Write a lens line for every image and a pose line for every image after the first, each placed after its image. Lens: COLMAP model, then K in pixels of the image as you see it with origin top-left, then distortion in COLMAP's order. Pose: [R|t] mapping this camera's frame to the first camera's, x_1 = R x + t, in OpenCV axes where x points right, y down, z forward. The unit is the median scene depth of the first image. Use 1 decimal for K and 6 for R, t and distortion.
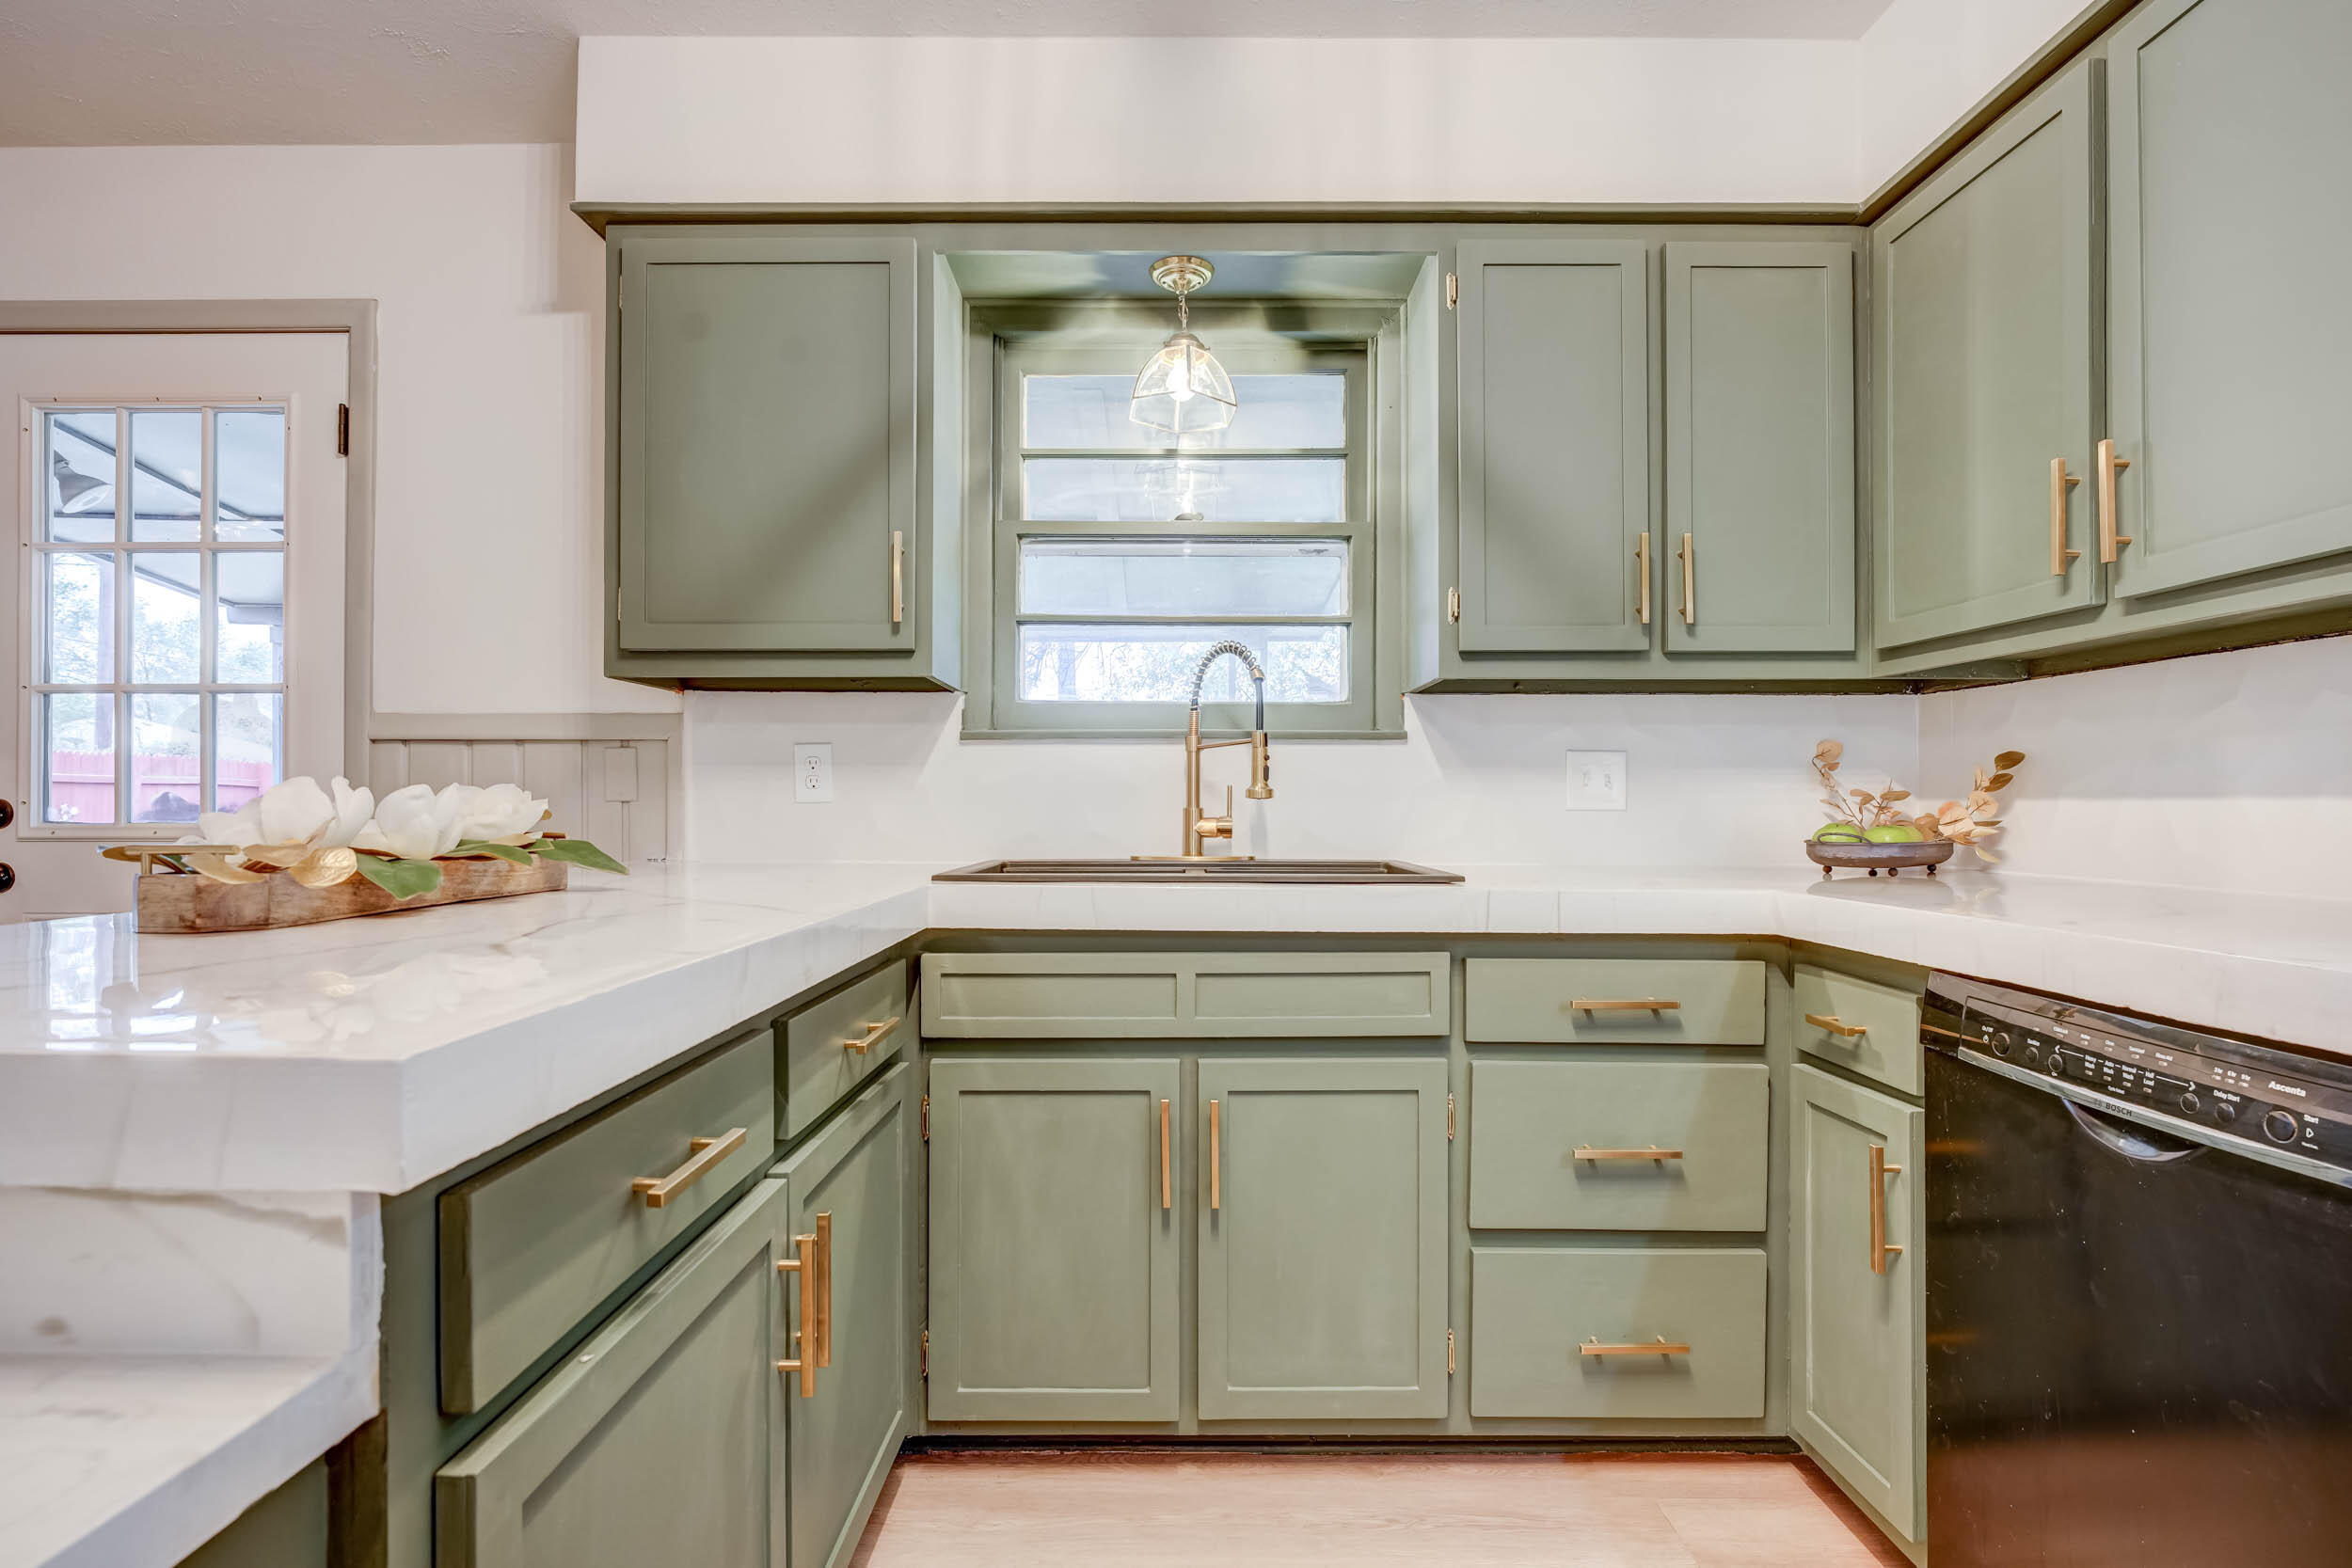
lens RADIAL K [[1127.5, 0, 1168.5], [0, 1127.5, 802.2], [0, 0, 1]] dist [-0.015079, 0.000188]
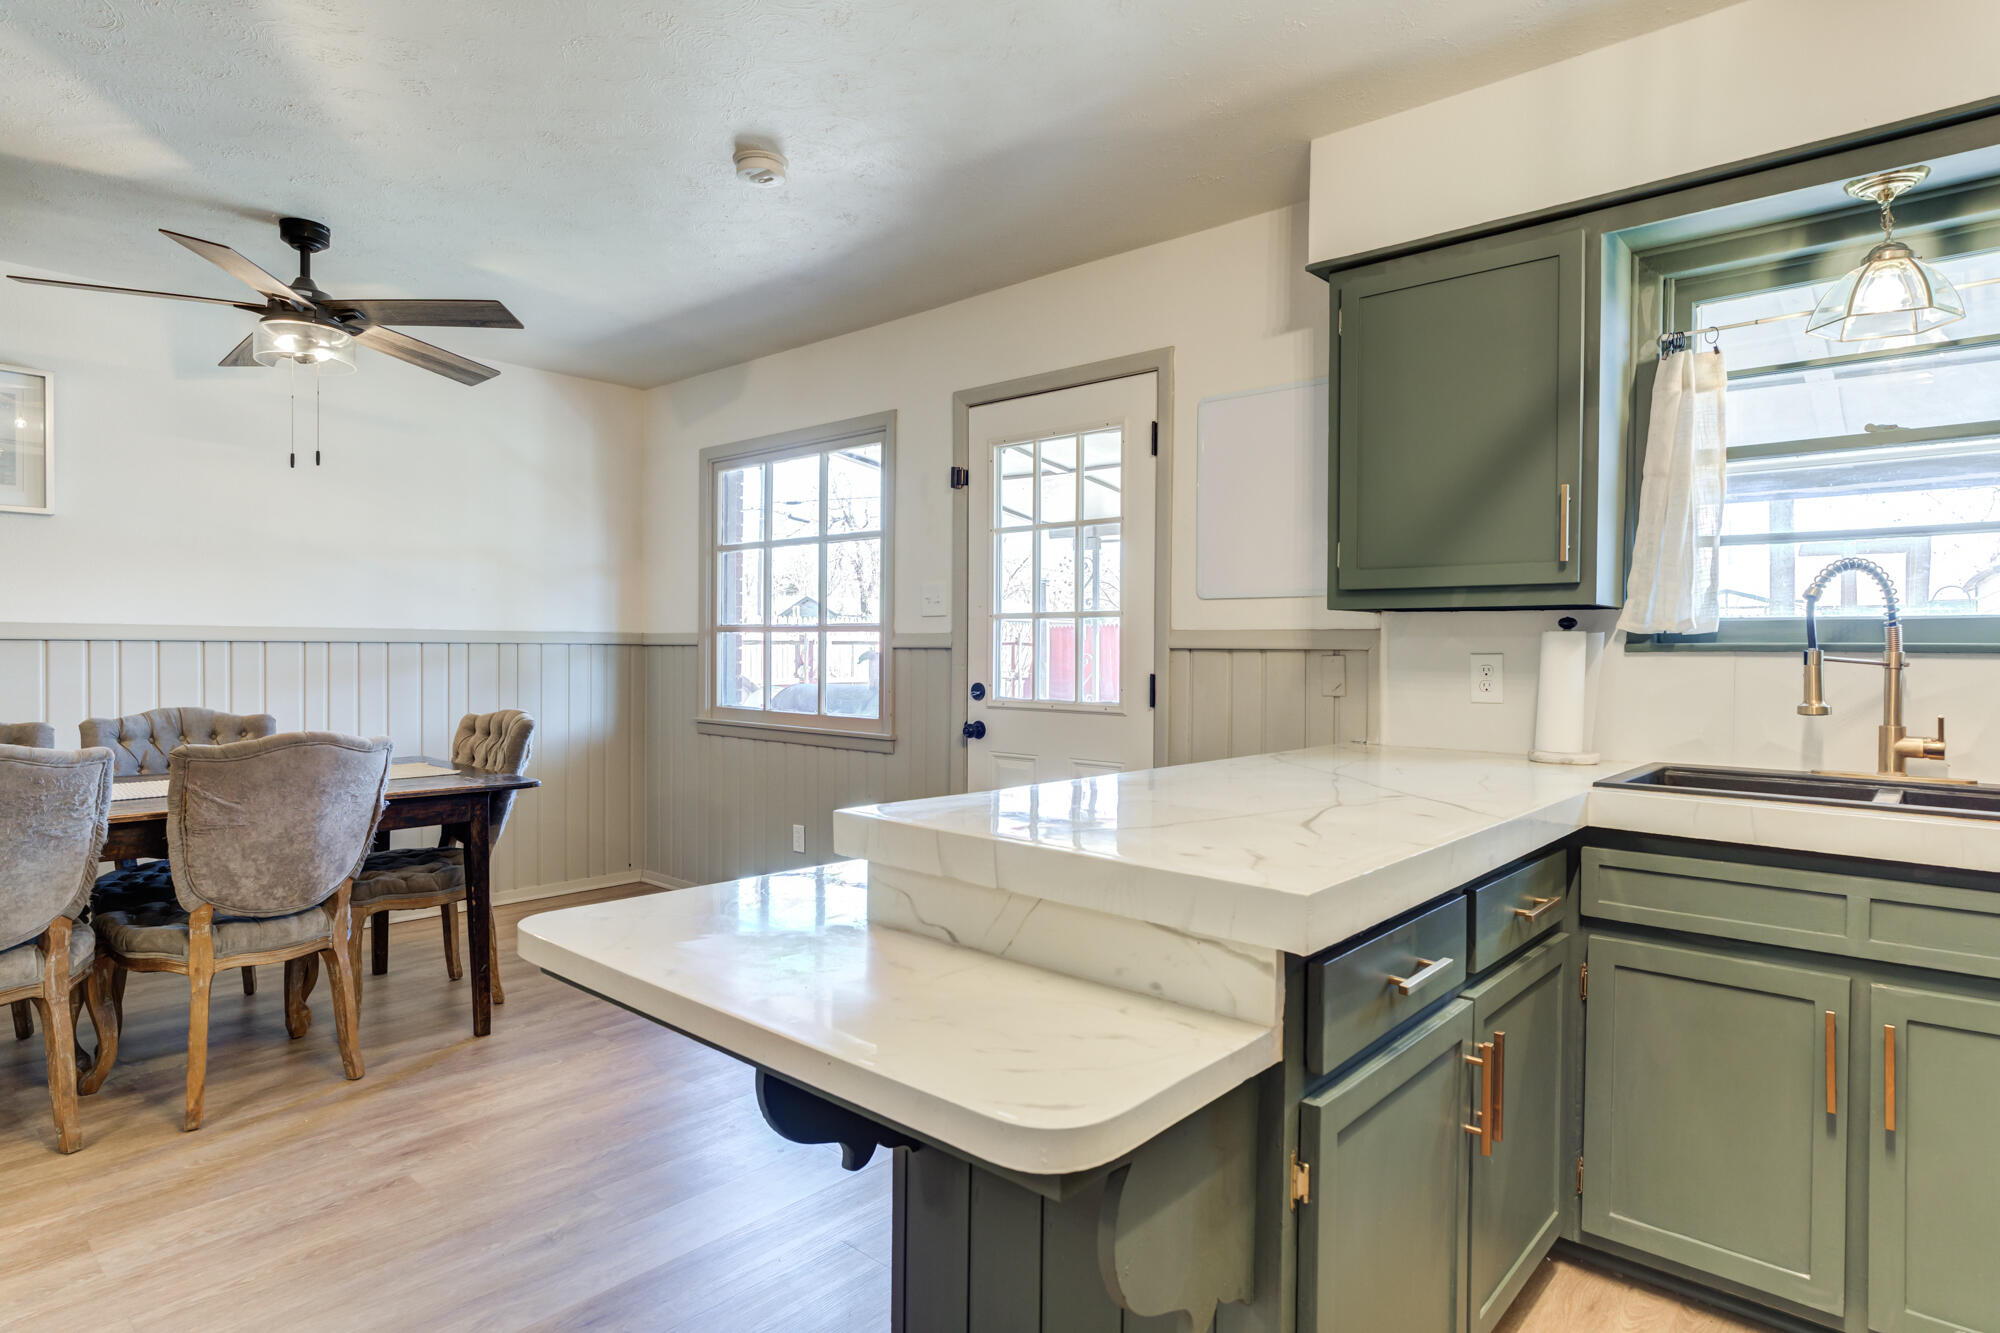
lens RADIAL K [[1071.0, 0, 1001.1], [0, 1071.0, 653.2], [0, 0, 1]] dist [-0.003378, 0.000435]
pose [[0.752357, 0.011009, -0.658663, 0.056748], [-0.011532, 0.999927, 0.003540, -0.059665], [0.658654, 0.004933, 0.752429, -0.238607]]
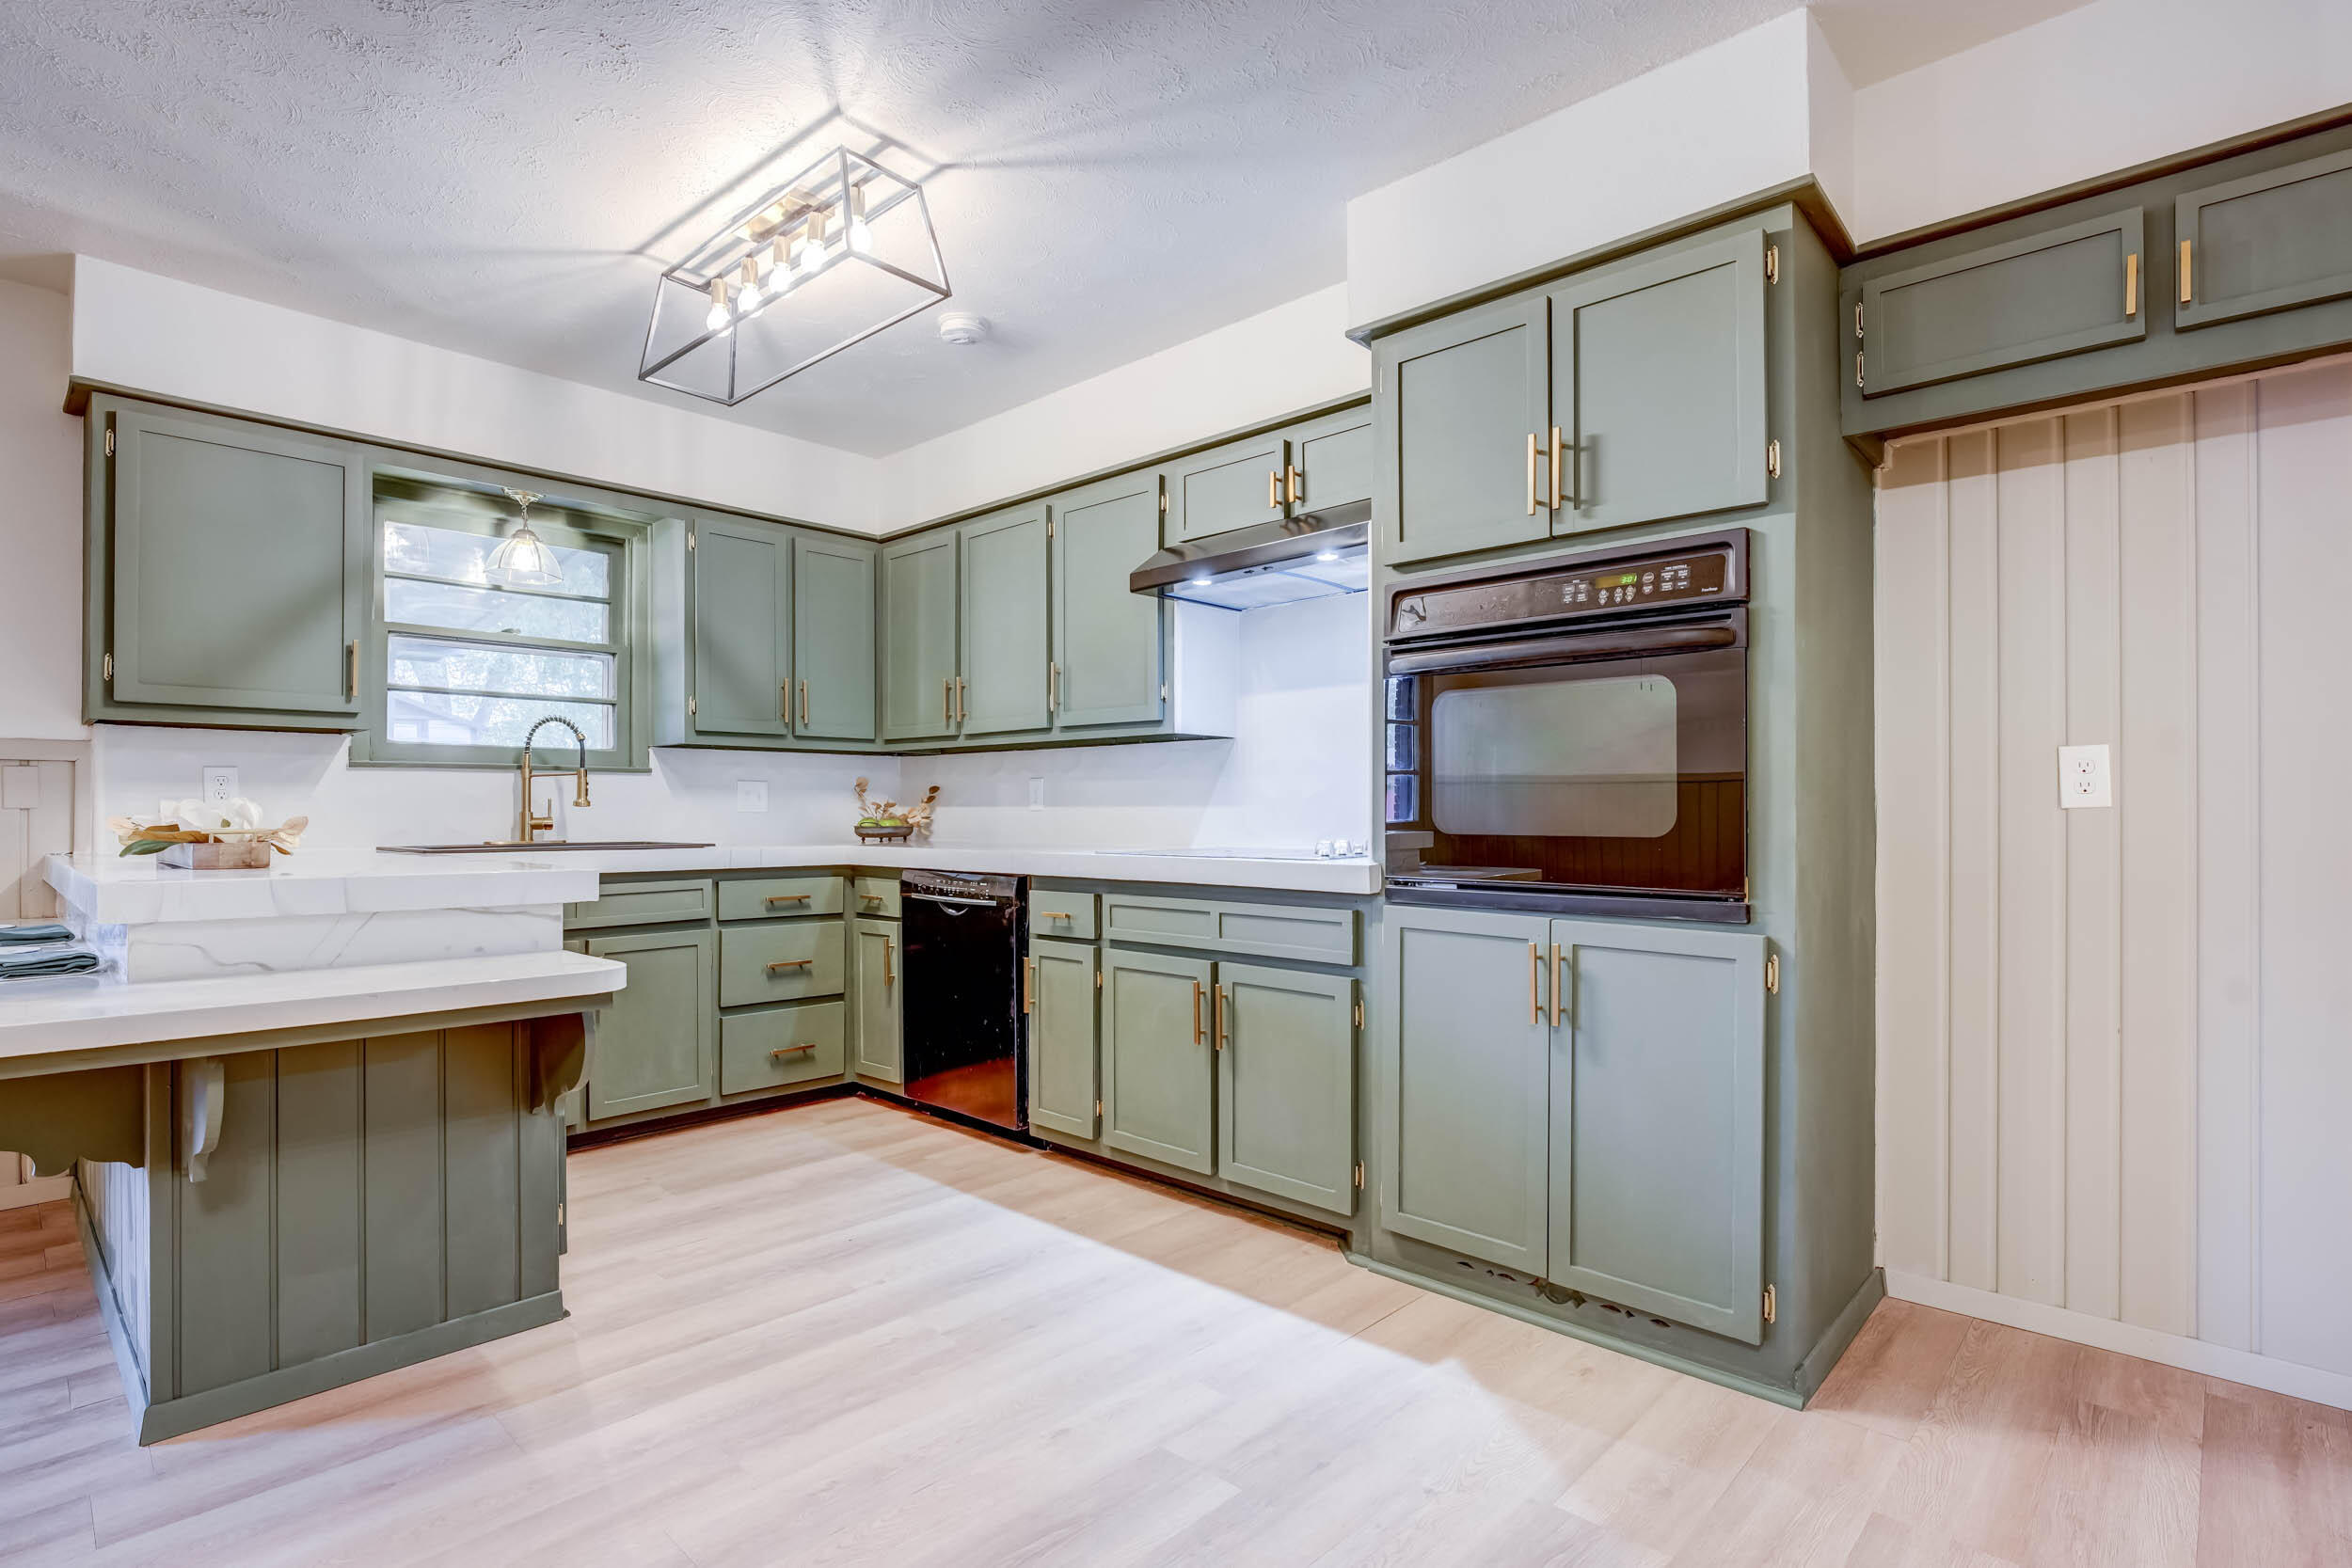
lens RADIAL K [[1127.5, 0, 1168.5], [0, 1127.5, 802.2], [0, 0, 1]] dist [-0.015079, 0.000188]
pose [[0.679167, 0.002658, 0.733979, -0.624047], [0.000082, 0.999993, -0.003698, -0.003584], [-0.733984, 0.002572, 0.679162, -0.932301]]
